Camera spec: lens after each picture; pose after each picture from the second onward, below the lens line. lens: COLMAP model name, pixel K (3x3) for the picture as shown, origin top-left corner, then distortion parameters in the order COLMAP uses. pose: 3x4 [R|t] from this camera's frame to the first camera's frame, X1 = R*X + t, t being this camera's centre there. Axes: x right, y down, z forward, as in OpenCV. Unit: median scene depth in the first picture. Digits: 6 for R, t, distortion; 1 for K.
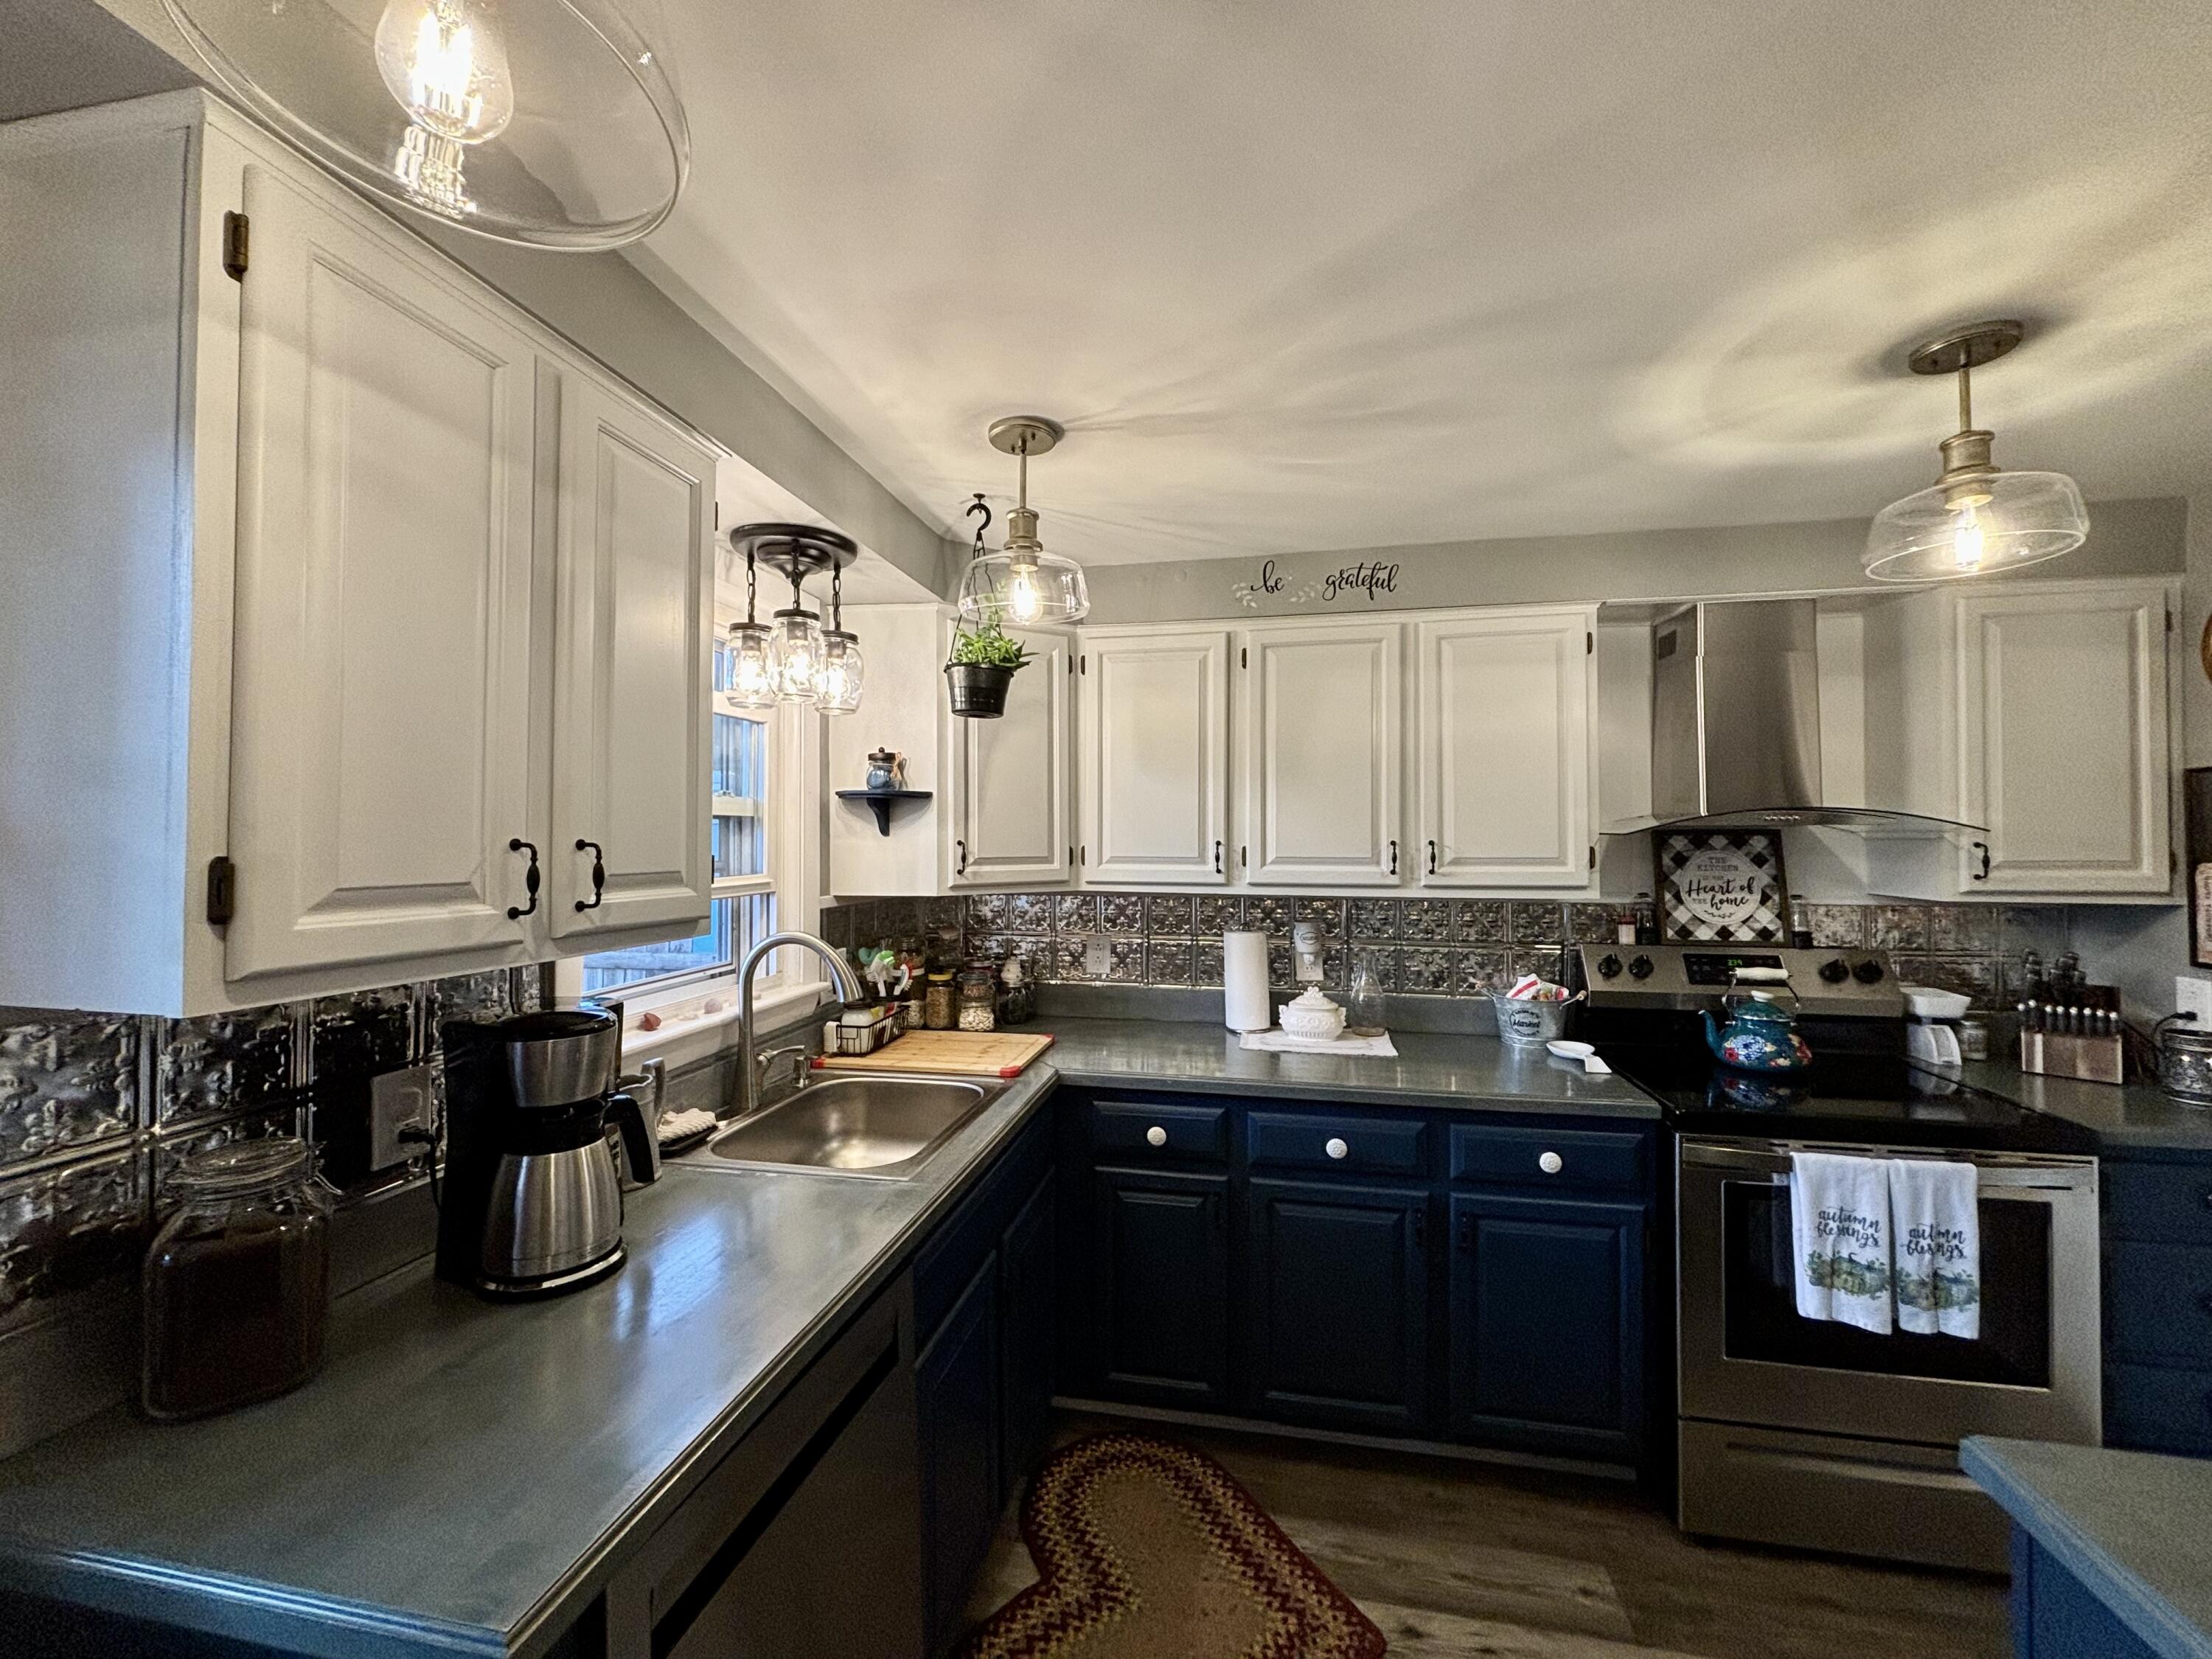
lens RADIAL K [[893.5, 0, 1114.7], [0, 893.5, 816.8], [0, 0, 1]] dist [-0.001793, -0.000136]
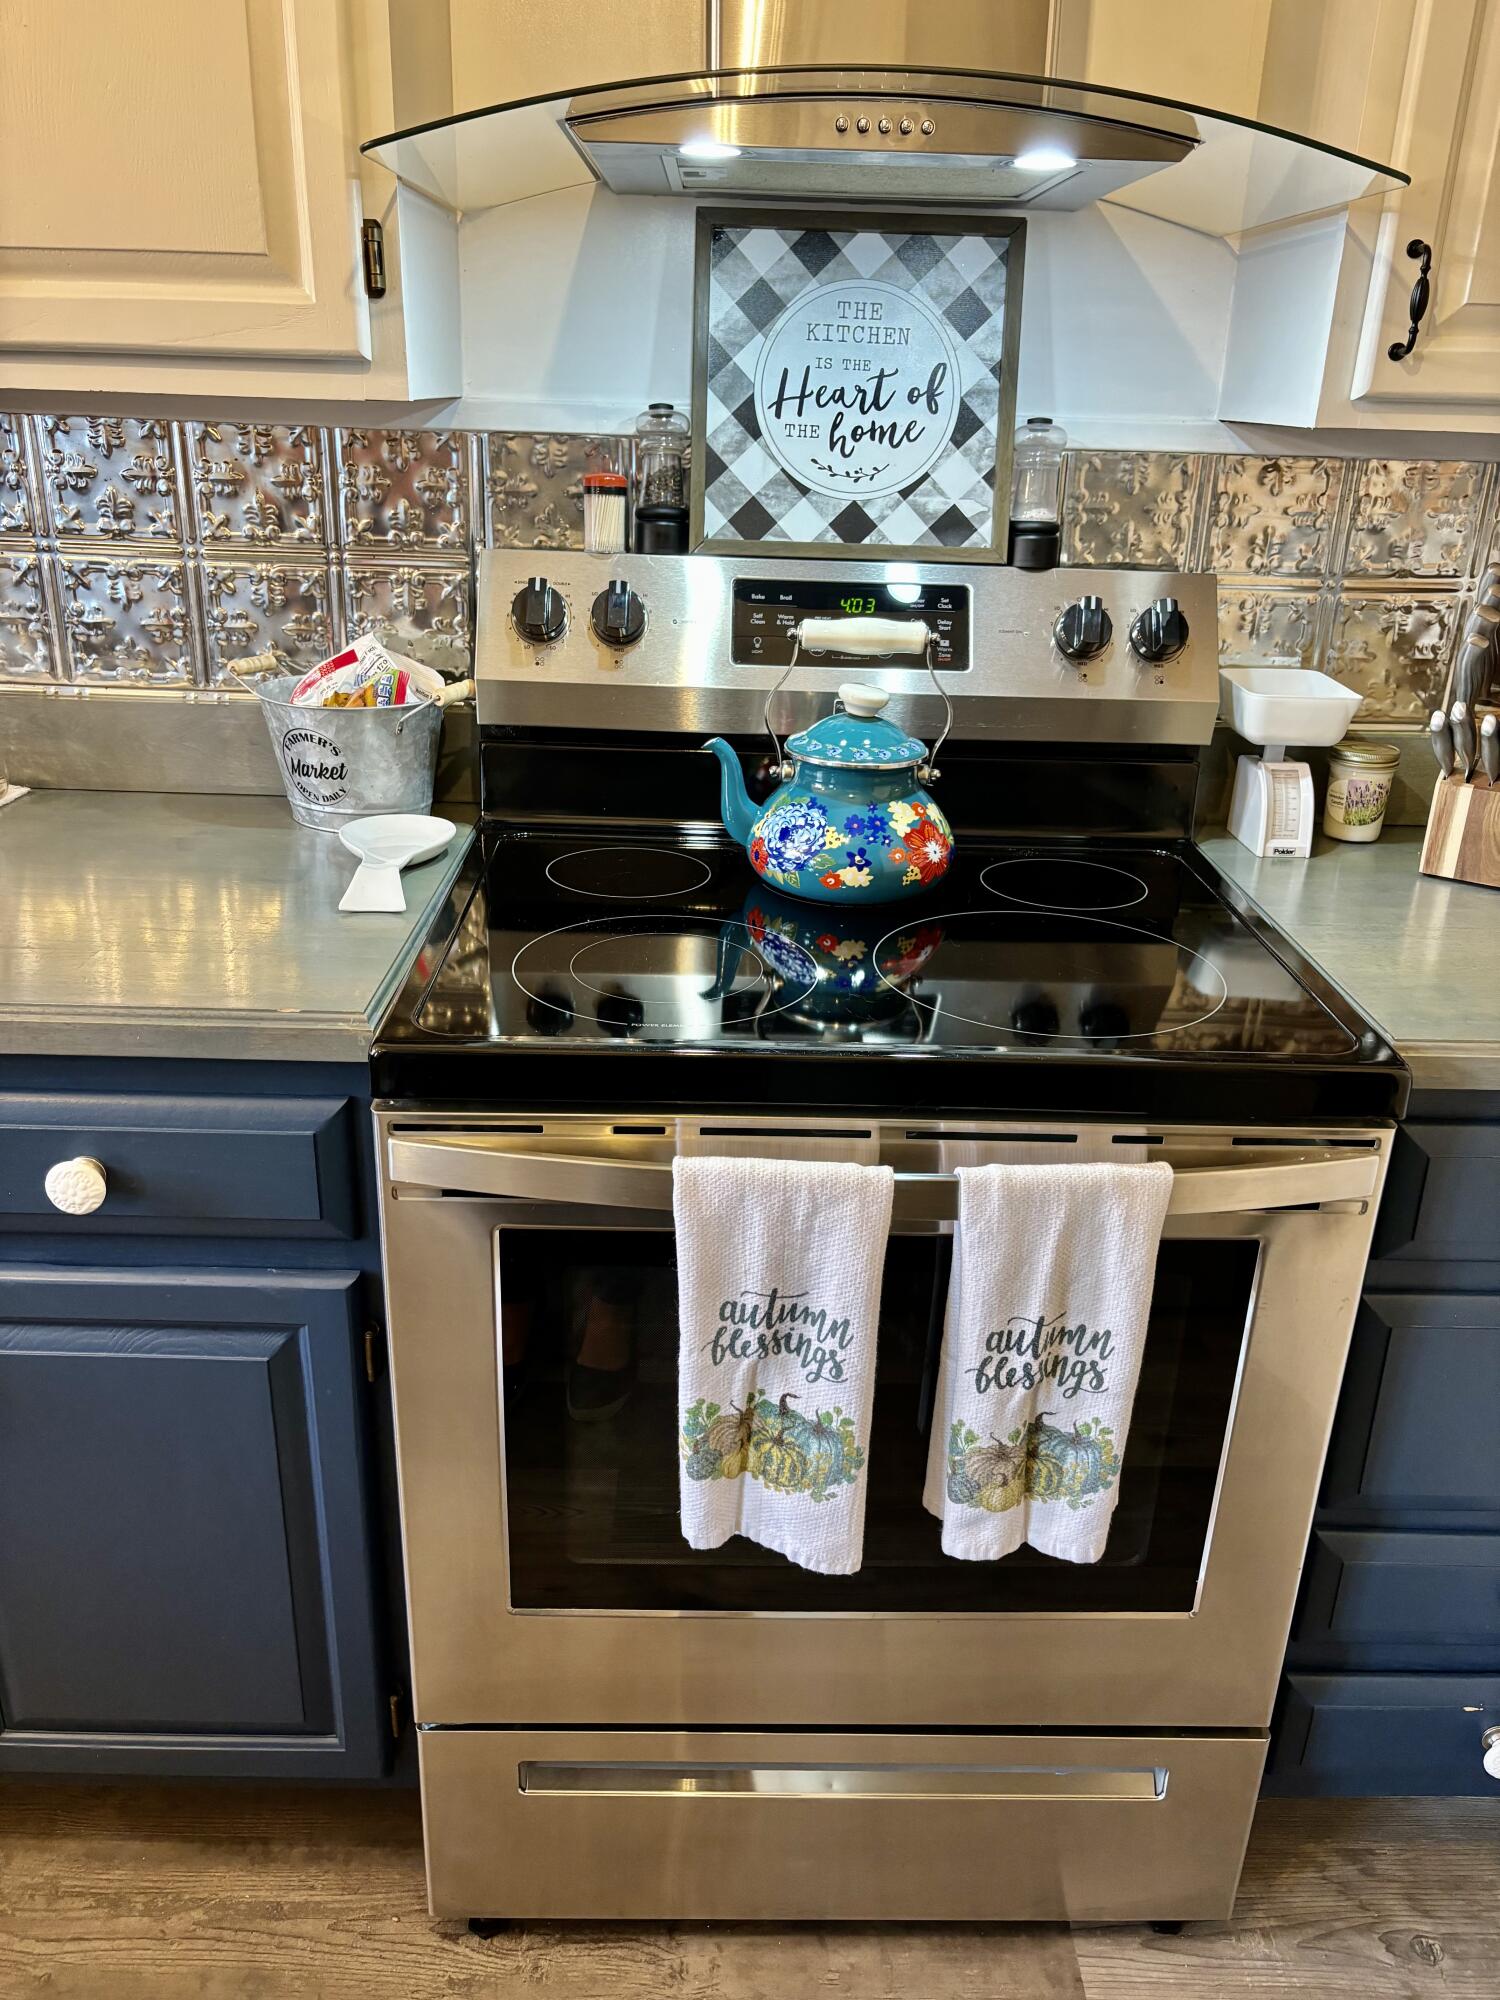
lens RADIAL K [[1515.3, 0, 750.0], [0, 1515.3, 1000.0], [0, 0, 1]] dist [0.048462, -0.134217]
pose [[0.976404, -0.047706, 0.210618, 0.530847], [-0.038615, 0.921007, 0.387628, 0.073761], [-0.212472, -0.386615, 0.897432, 0.388069]]
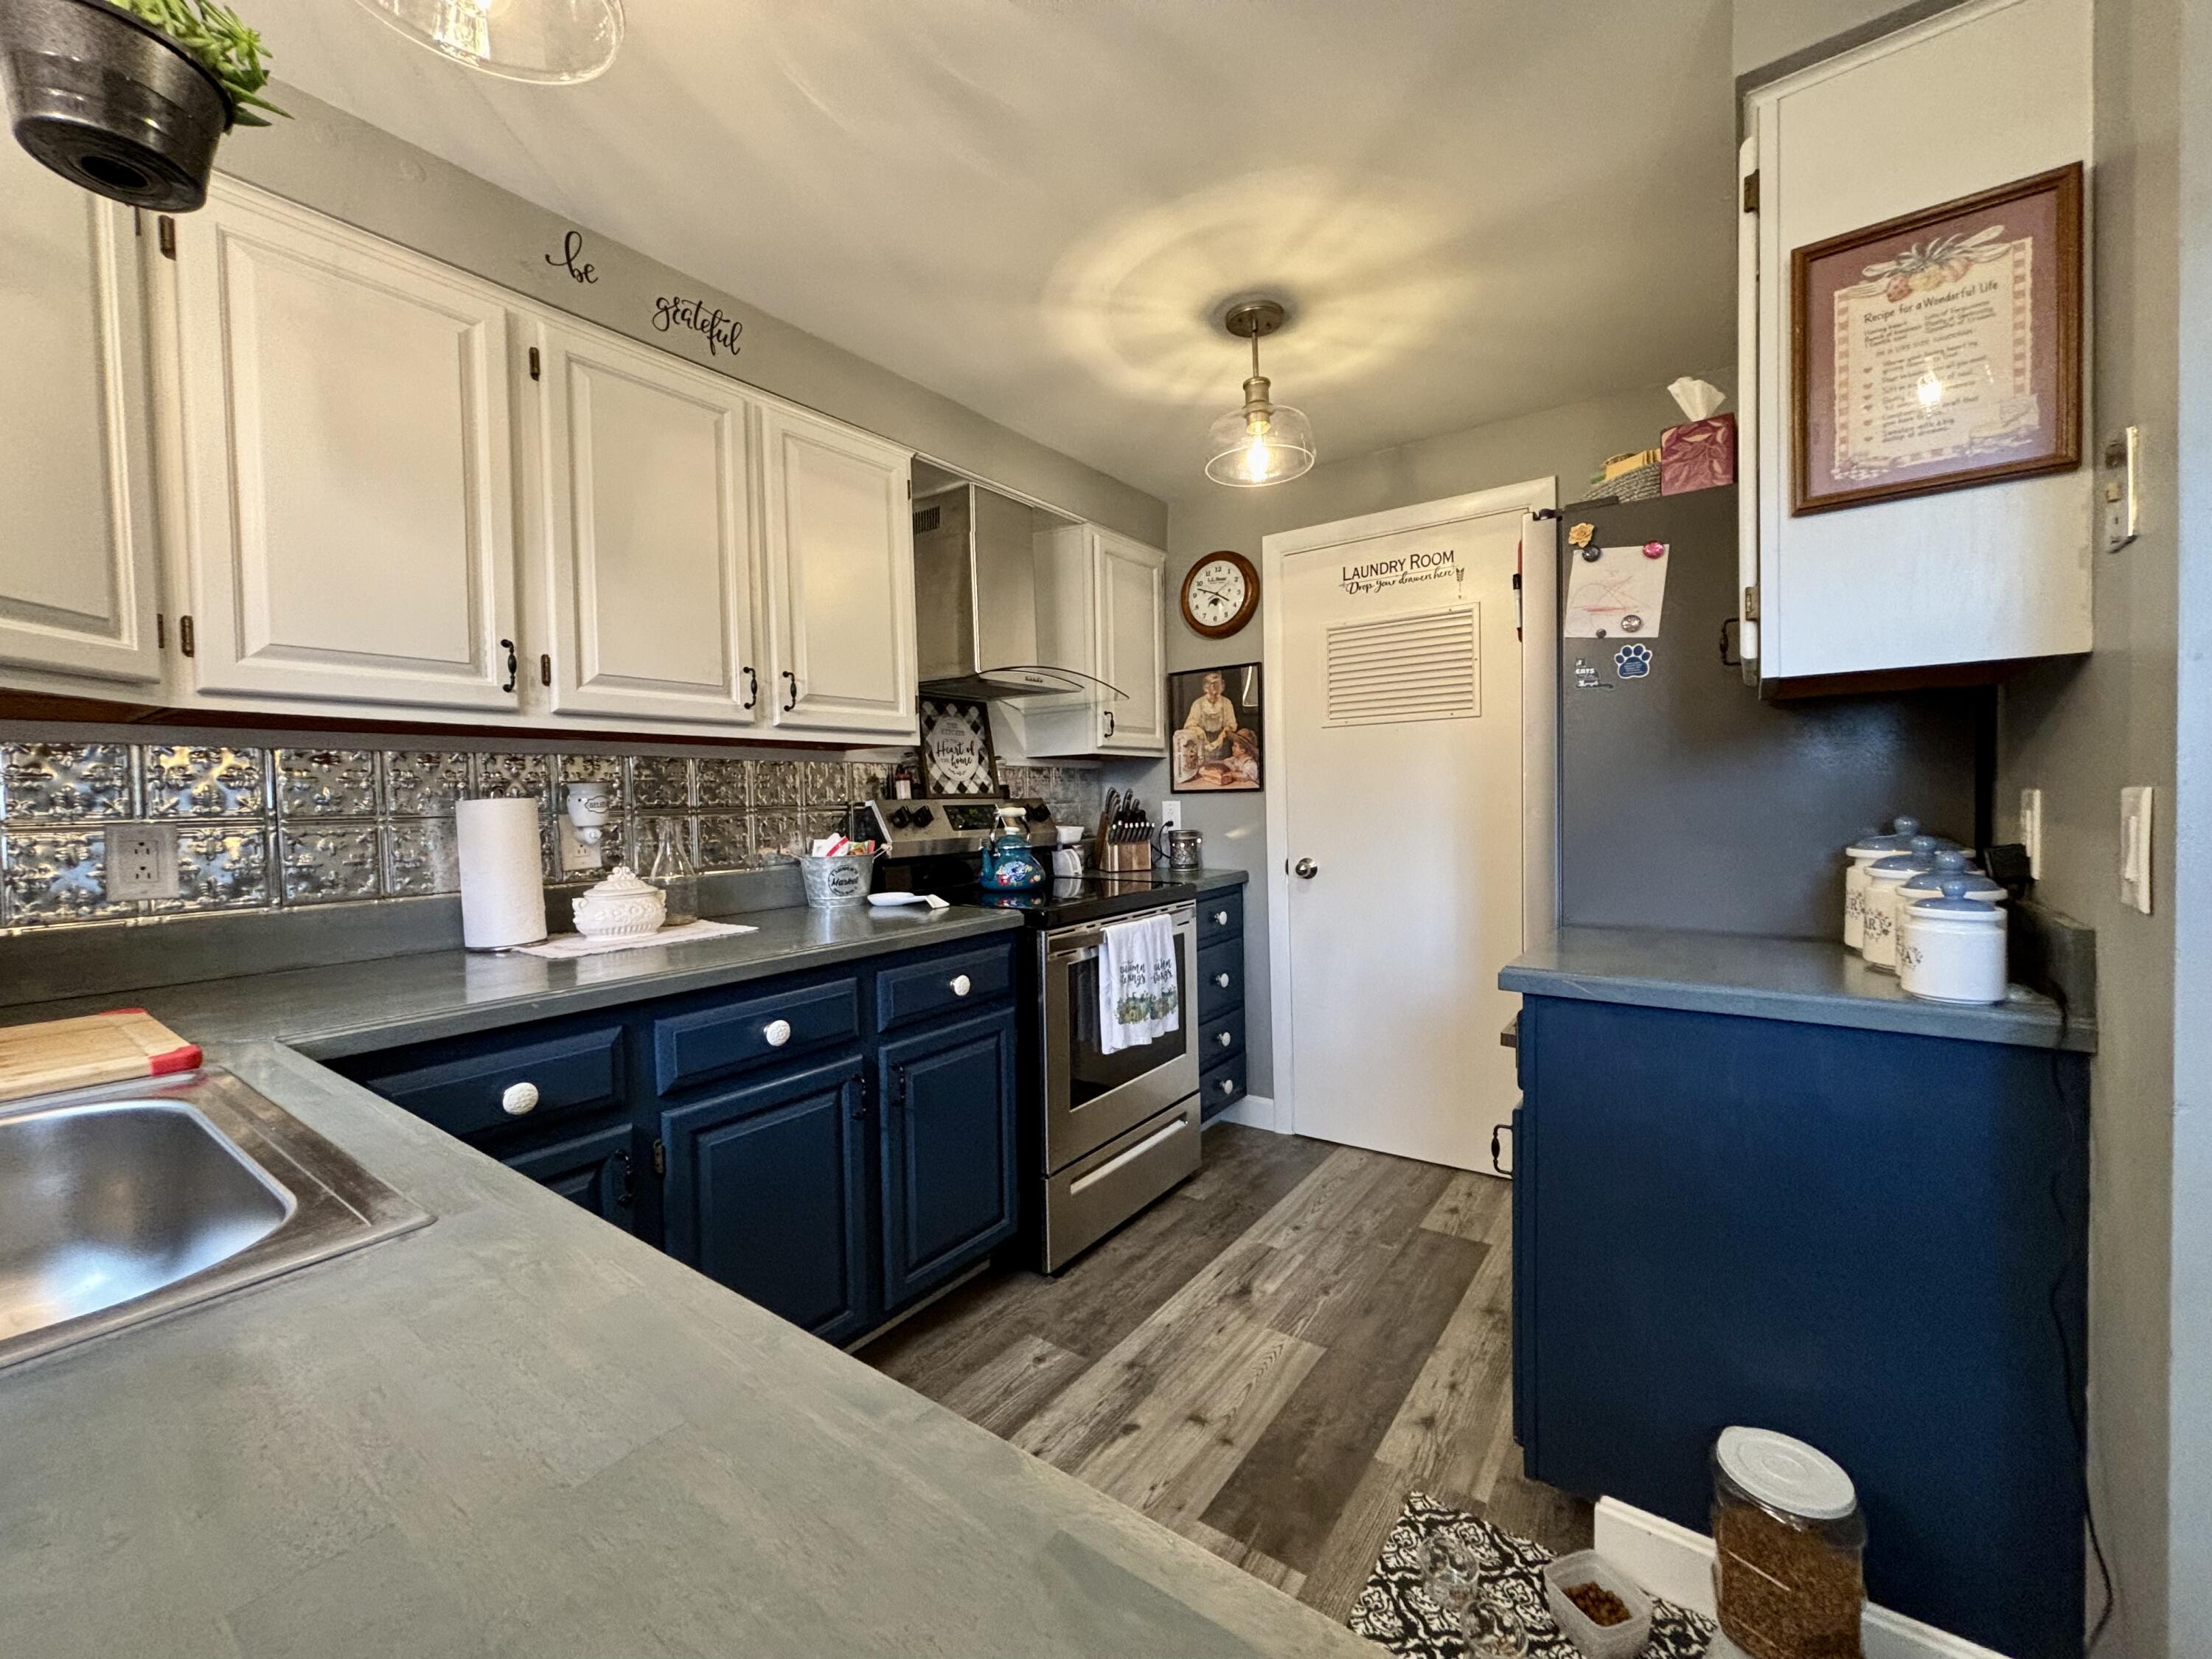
lens RADIAL K [[888.2, 0, 1101.3], [0, 888.2, 824.5], [0, 0, 1]] dist [0.001694, -0.000486]
pose [[0.421474, -0.033785, 0.906211, -0.298382], [0.009008, 0.999412, 0.033071, 0.150334], [-0.906796, -0.005775, 0.421531, 0.377103]]
